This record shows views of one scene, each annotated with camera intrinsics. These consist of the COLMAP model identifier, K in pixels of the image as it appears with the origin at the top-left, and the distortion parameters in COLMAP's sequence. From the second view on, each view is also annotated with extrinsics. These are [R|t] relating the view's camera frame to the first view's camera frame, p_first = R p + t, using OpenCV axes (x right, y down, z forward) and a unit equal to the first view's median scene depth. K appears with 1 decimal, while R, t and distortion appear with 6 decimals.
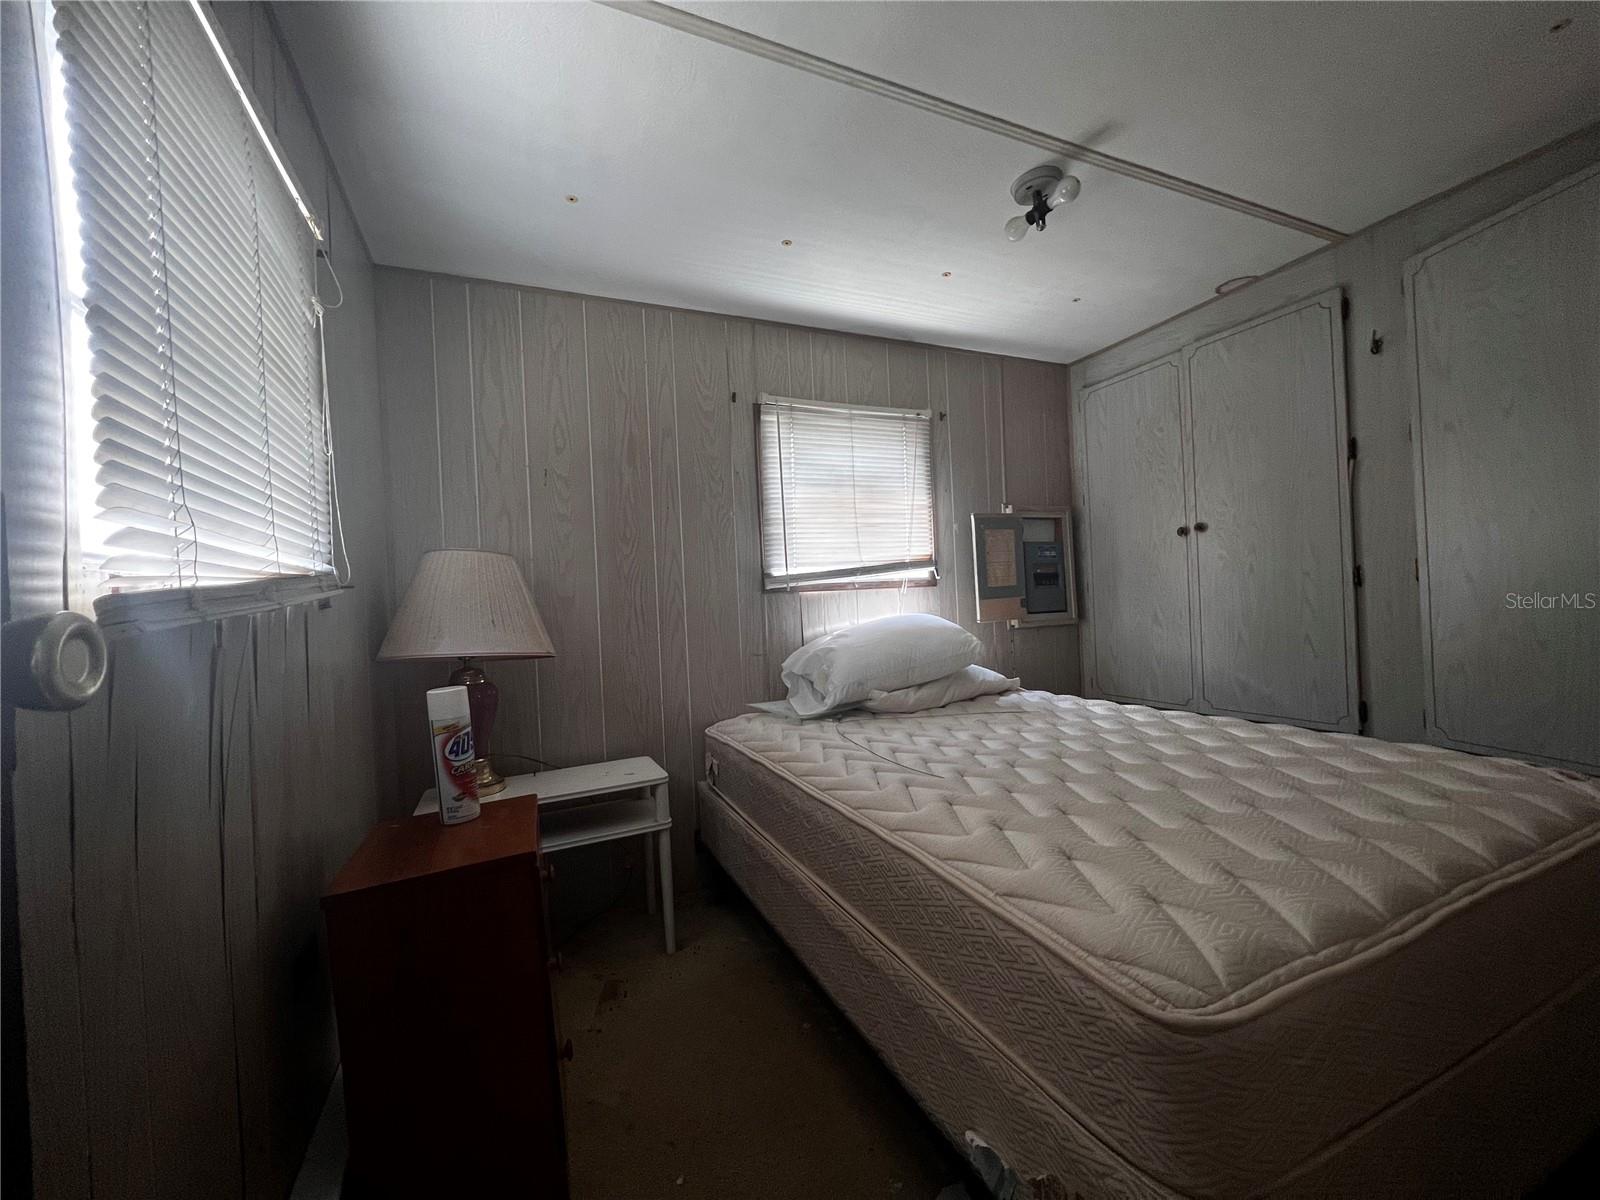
lens RADIAL K [[638.2, 0, 799.2], [0, 638.2, 597.6], [0, 0, 1]] dist [0.007241, -0.001413]
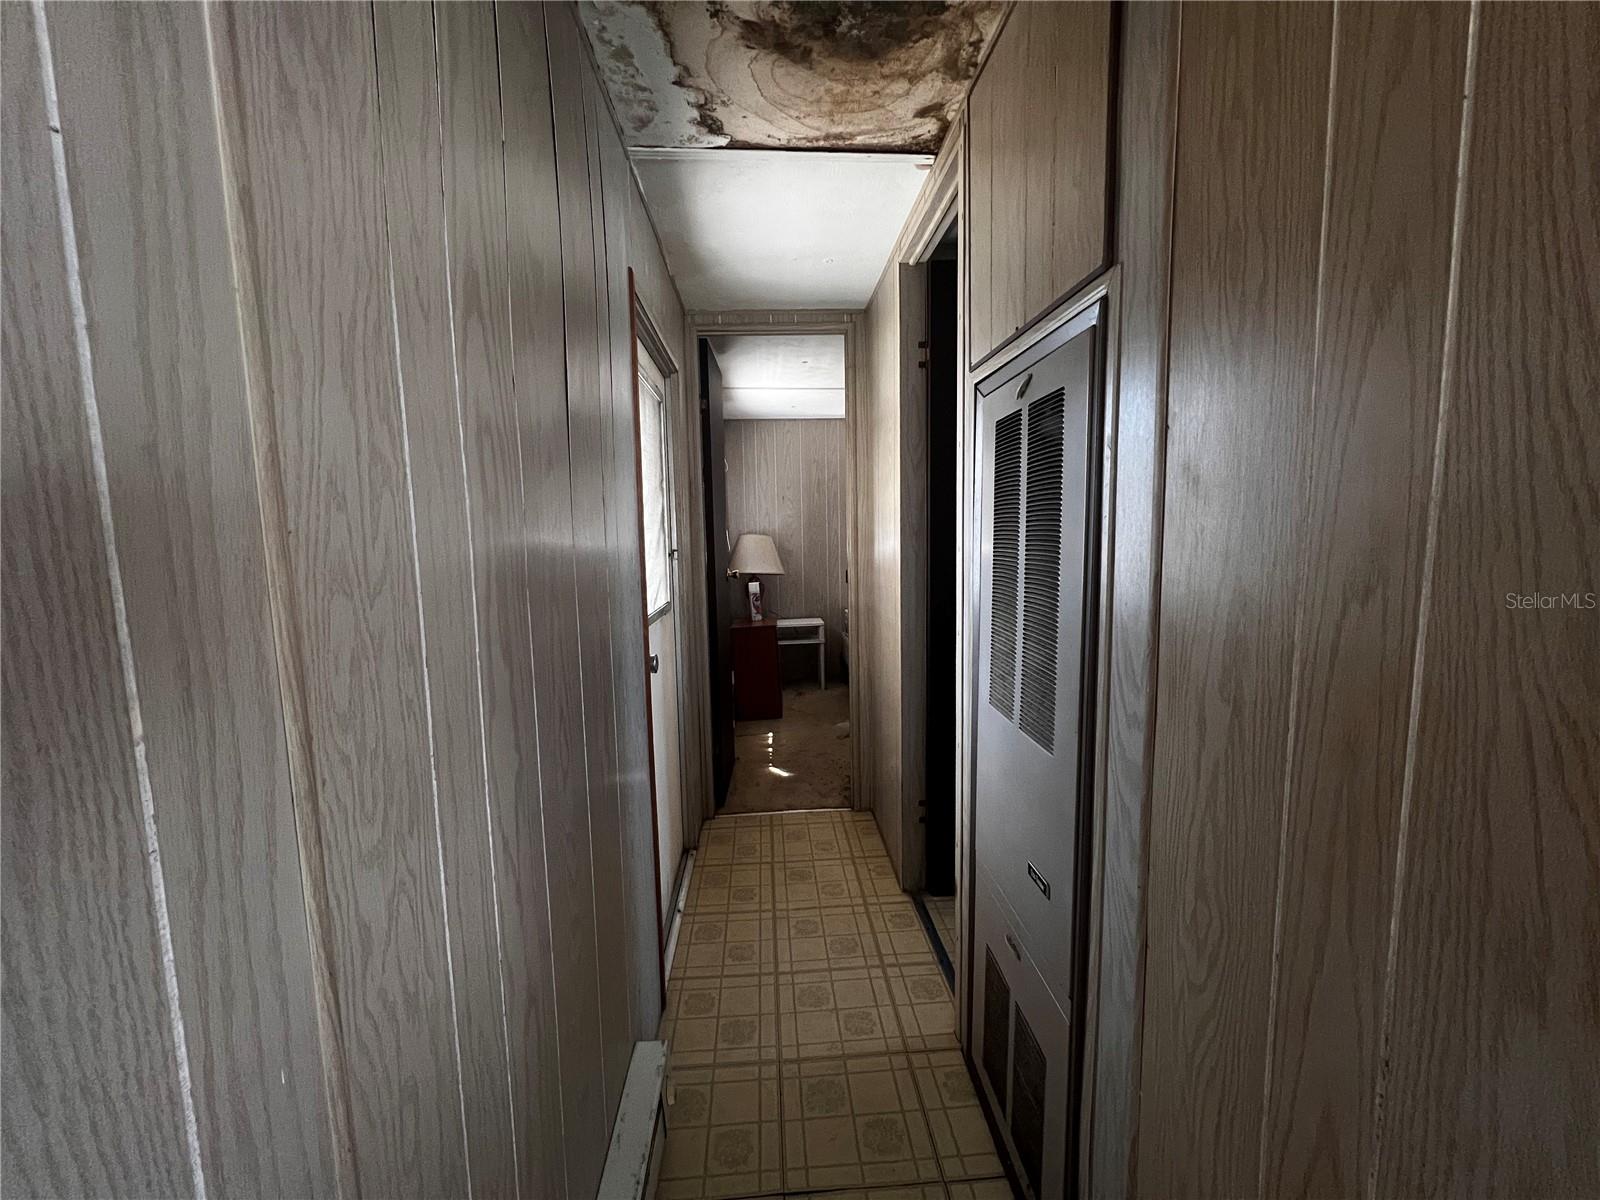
lens RADIAL K [[638.2, 0, 802.4], [0, 638.2, 598.9], [0, 0, 1]] dist [0.007241, -0.001413]
pose [[0.937647, 0.066591, -0.341151, 0.586829], [-0.024159, 0.991589, 0.127153, -0.143773], [0.346749, -0.110983, 0.931369, -1.424542]]
